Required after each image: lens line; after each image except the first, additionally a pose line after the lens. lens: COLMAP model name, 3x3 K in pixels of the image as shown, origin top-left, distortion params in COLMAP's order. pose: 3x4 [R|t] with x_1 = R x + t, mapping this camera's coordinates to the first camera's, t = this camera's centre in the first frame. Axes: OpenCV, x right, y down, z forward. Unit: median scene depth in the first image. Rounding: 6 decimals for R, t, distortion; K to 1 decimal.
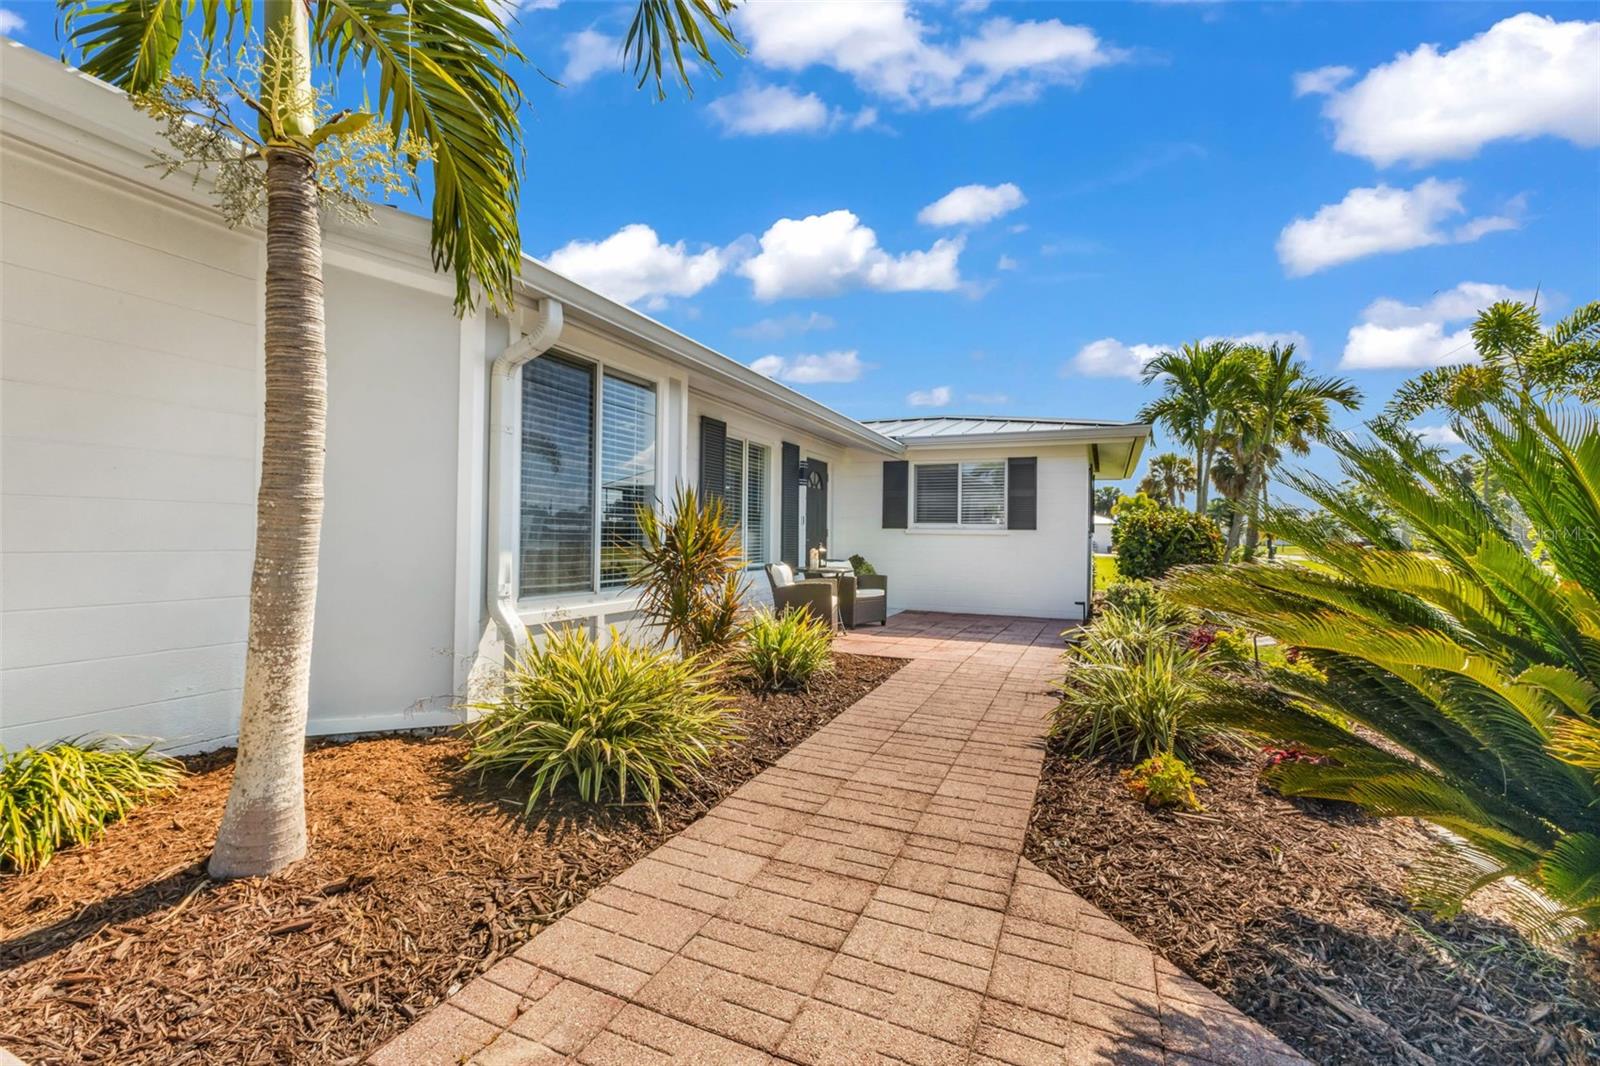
lens RADIAL K [[686.0, 0, 800.0], [0, 686.0, 533.0], [0, 0, 1]] dist [-0.001897, -0.000266]
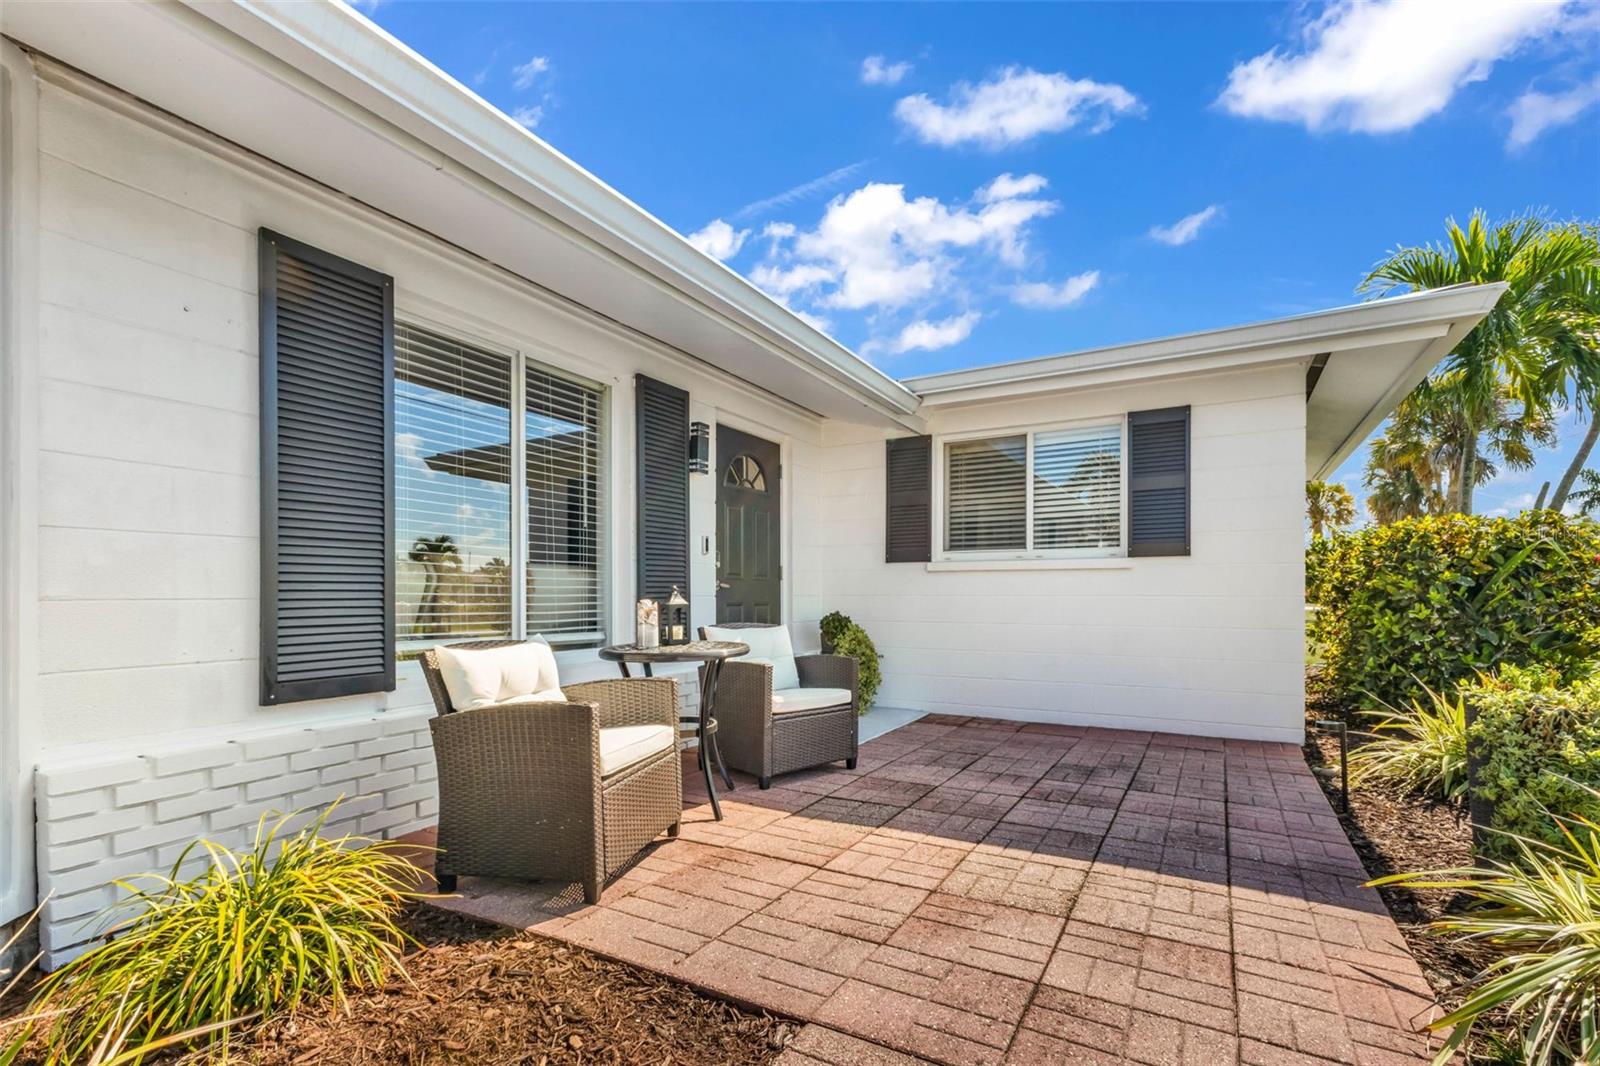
lens RADIAL K [[716.8, 0, 808.7], [0, 716.8, 602.9], [0, 0, 1]] dist [-0.000526, 0.000006]
pose [[0.995265, -0.014496, -0.096108, 0.119356], [0.016317, 0.999701, 0.018188, 0.014793], [0.095816, -0.019670, 0.995205, 0.452135]]
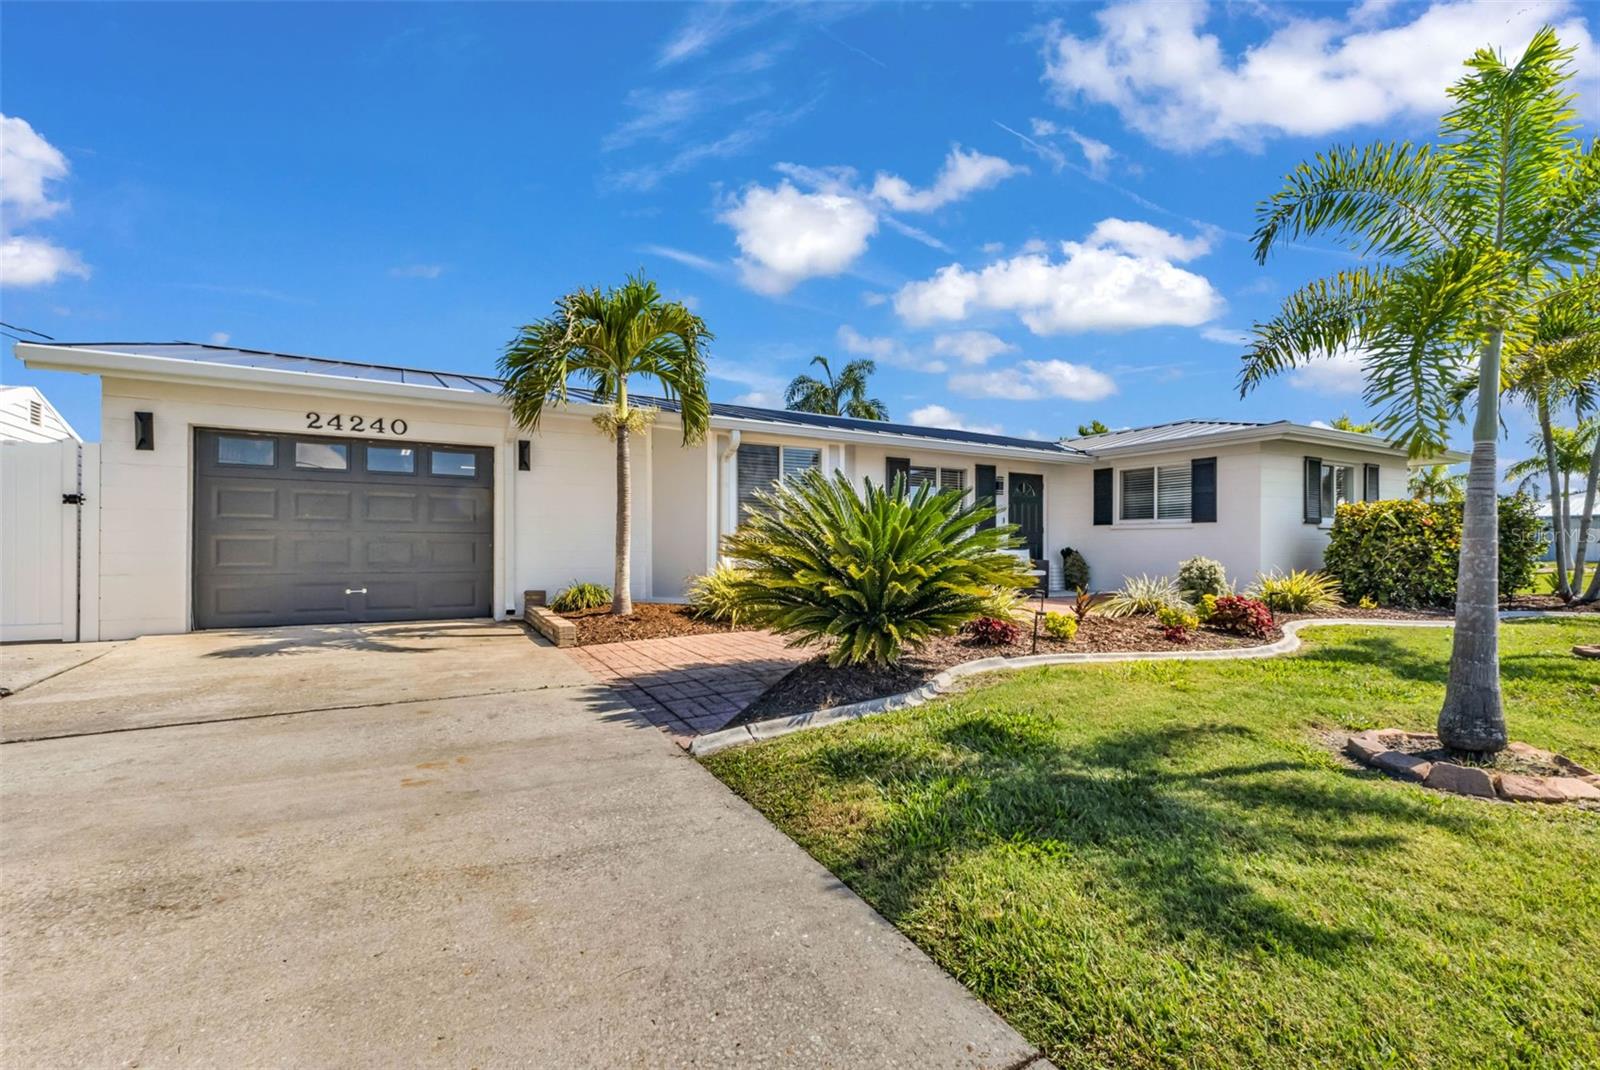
lens RADIAL K [[686.0, 0, 800.0], [0, 686.0, 535.0], [0, 0, 1]] dist [-0.001897, -0.000266]
pose [[0.798392, -0.020196, -0.601800, 0.456980], [0.012193, 0.999775, -0.017375, 0.026622], [0.602015, 0.006534, 0.798458, -0.283863]]
